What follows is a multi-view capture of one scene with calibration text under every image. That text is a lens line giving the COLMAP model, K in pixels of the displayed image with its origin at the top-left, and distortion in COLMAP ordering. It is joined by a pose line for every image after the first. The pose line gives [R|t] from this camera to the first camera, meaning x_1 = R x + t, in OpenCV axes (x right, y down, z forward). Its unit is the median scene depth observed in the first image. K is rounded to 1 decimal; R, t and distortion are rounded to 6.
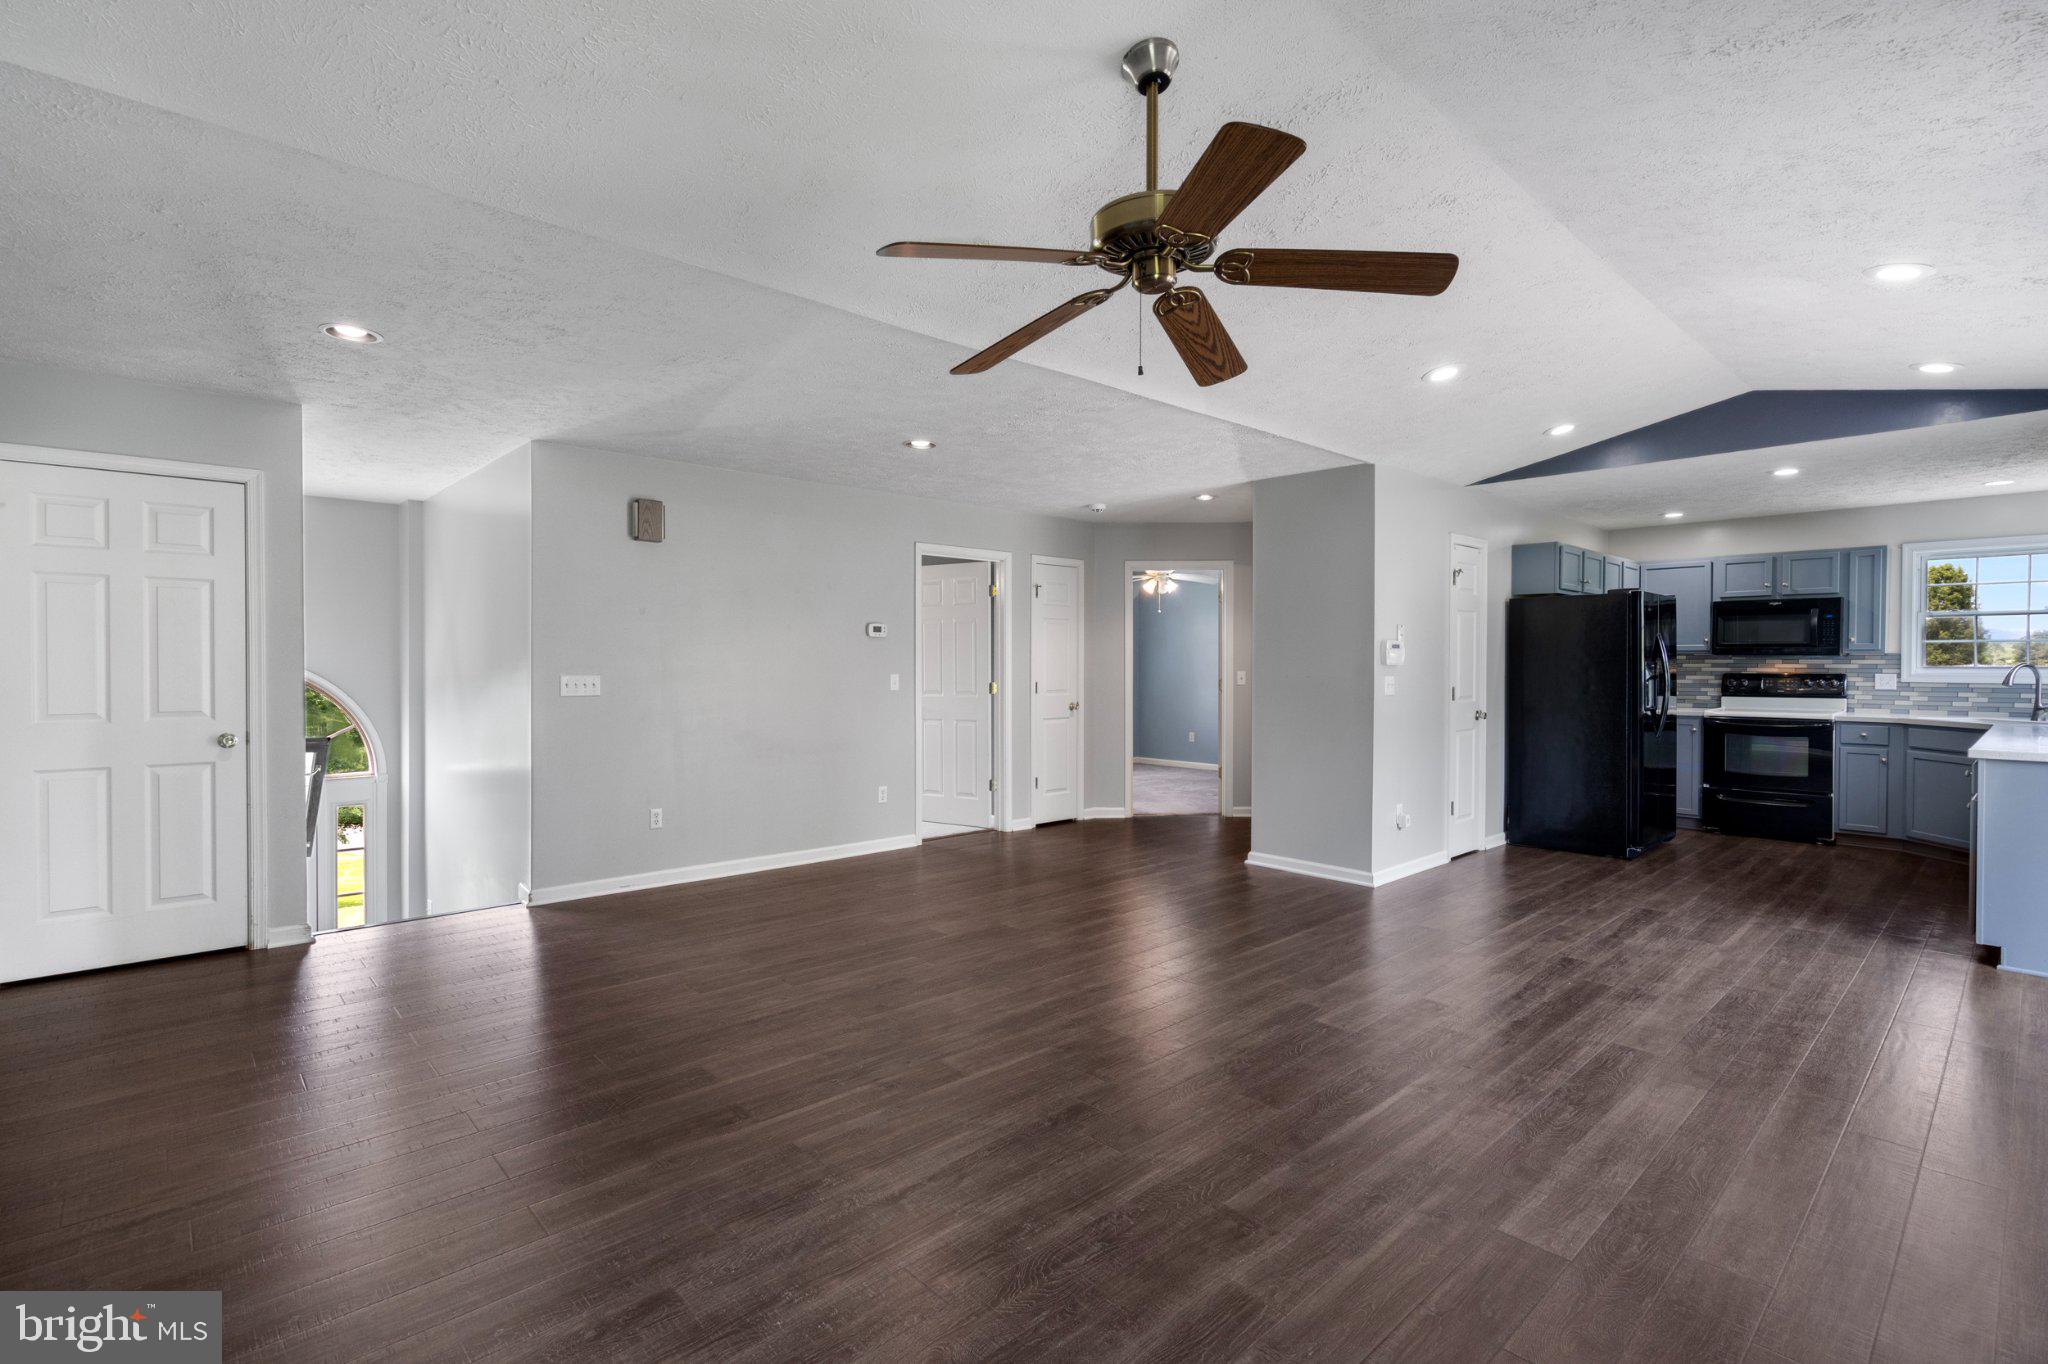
lens RADIAL K [[940.6, 0, 1030.6], [0, 940.6, 676.6], [0, 0, 1]] dist [-0.000537, 0.001262]
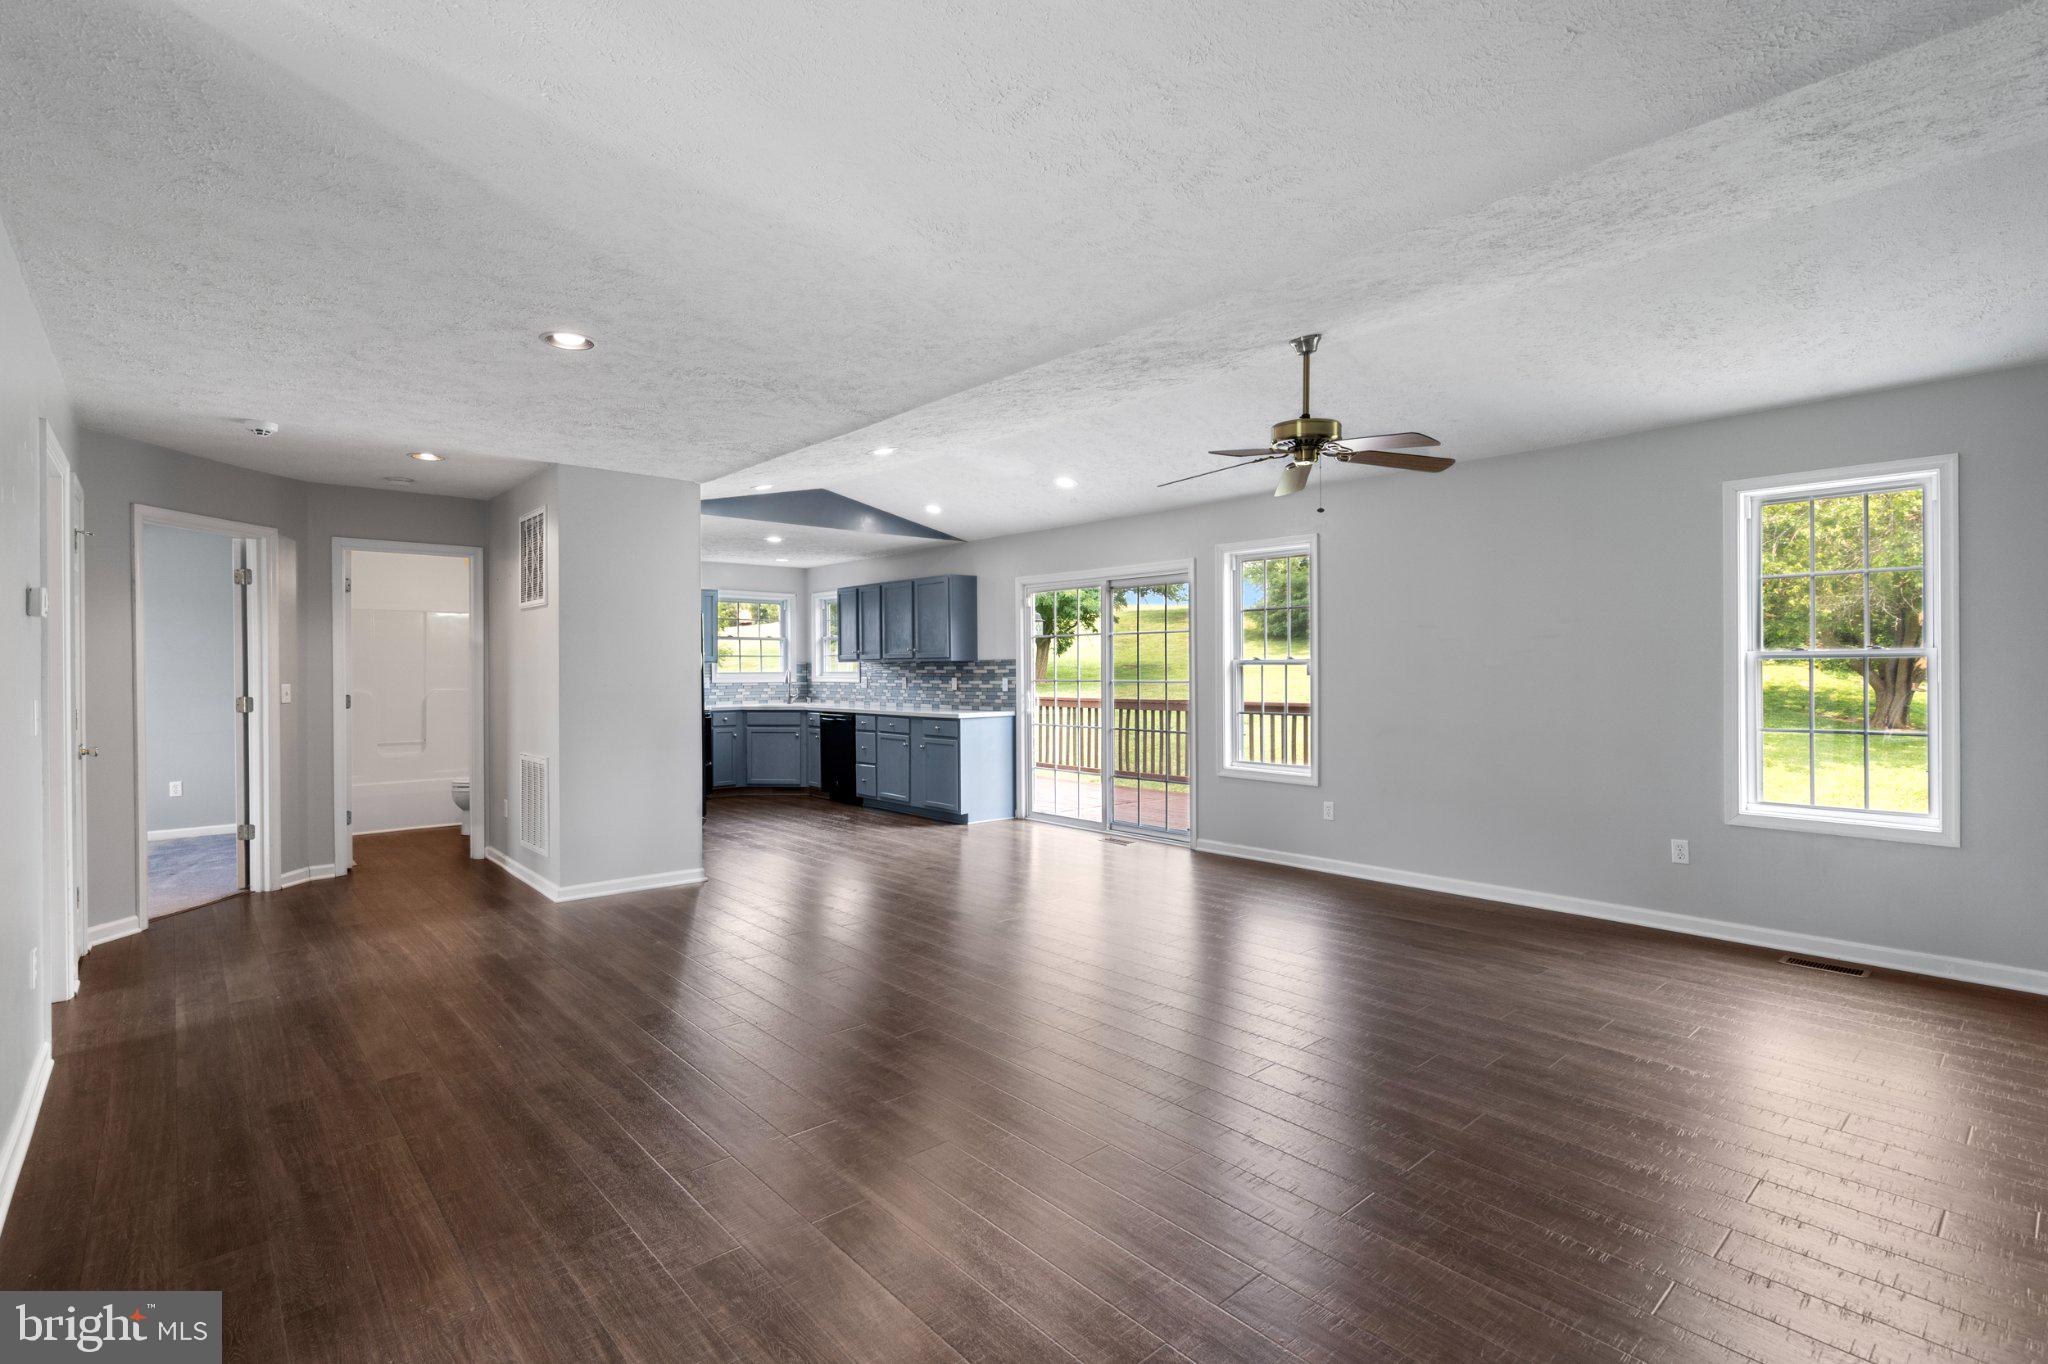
lens RADIAL K [[957.6, 0, 1018.2], [0, 957.6, 659.3], [0, 0, 1]] dist [-0.003209, -0.000374]
pose [[0.023514, 0.008227, 0.999690, -0.564851], [0.019451, 0.999773, -0.008685, -0.008678], [-0.999534, 0.019649, 0.023349, 0.489731]]
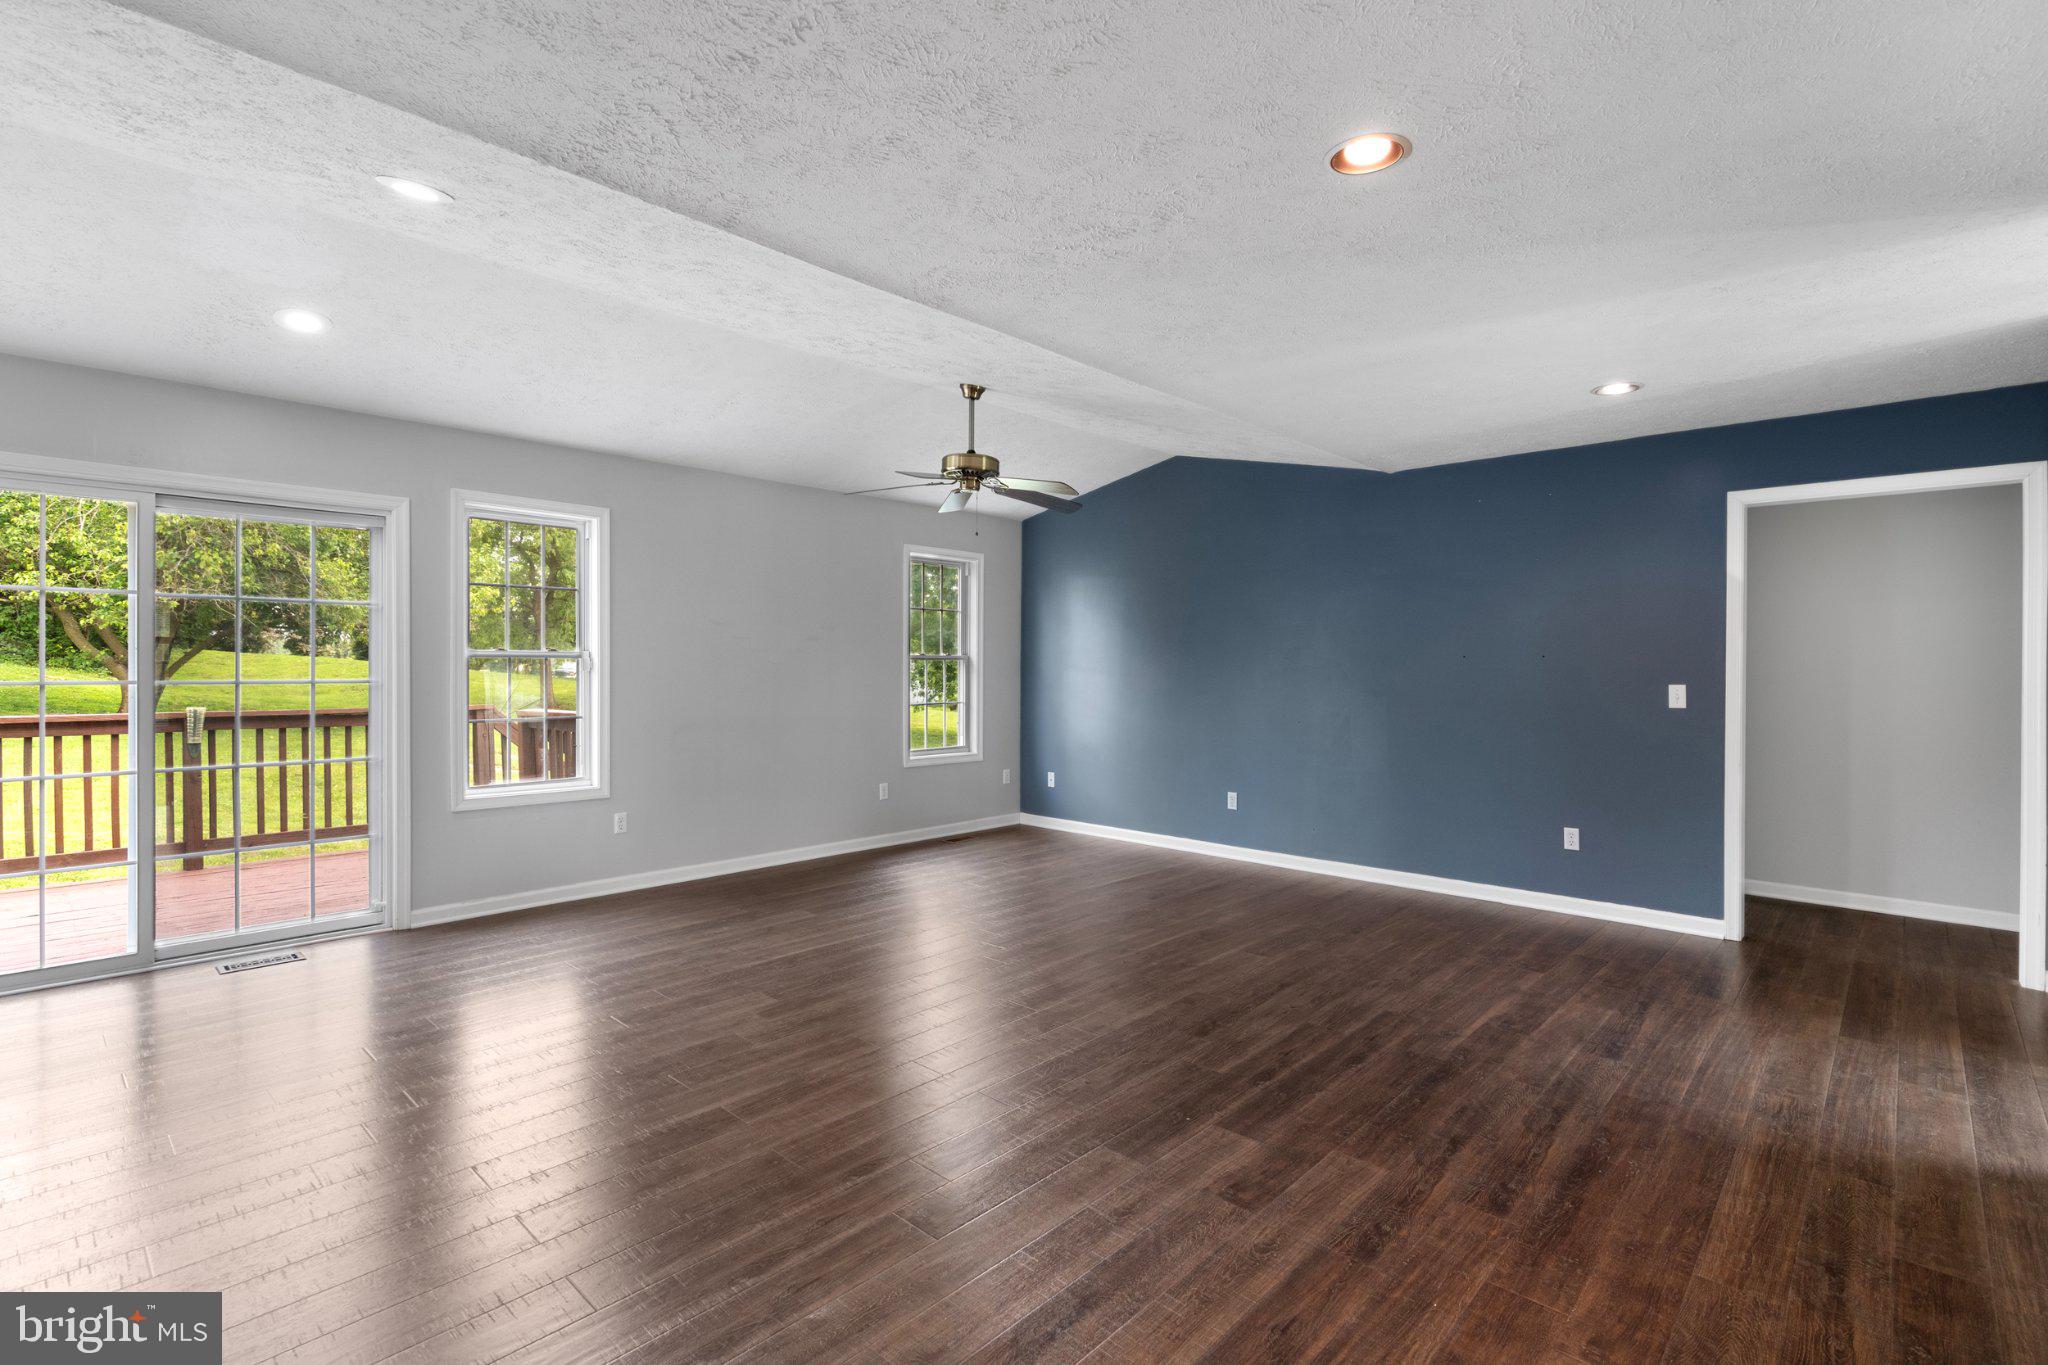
lens RADIAL K [[940.6, 0, 1030.6], [0, 940.6, 677.1], [0, 0, 1]] dist [-0.000537, 0.001262]
pose [[-0.997167, -0.009934, -0.074560, 0.049050], [-0.011966, 0.999568, 0.026855, -0.016626], [0.074261, 0.027671, -0.996855, 1.026061]]
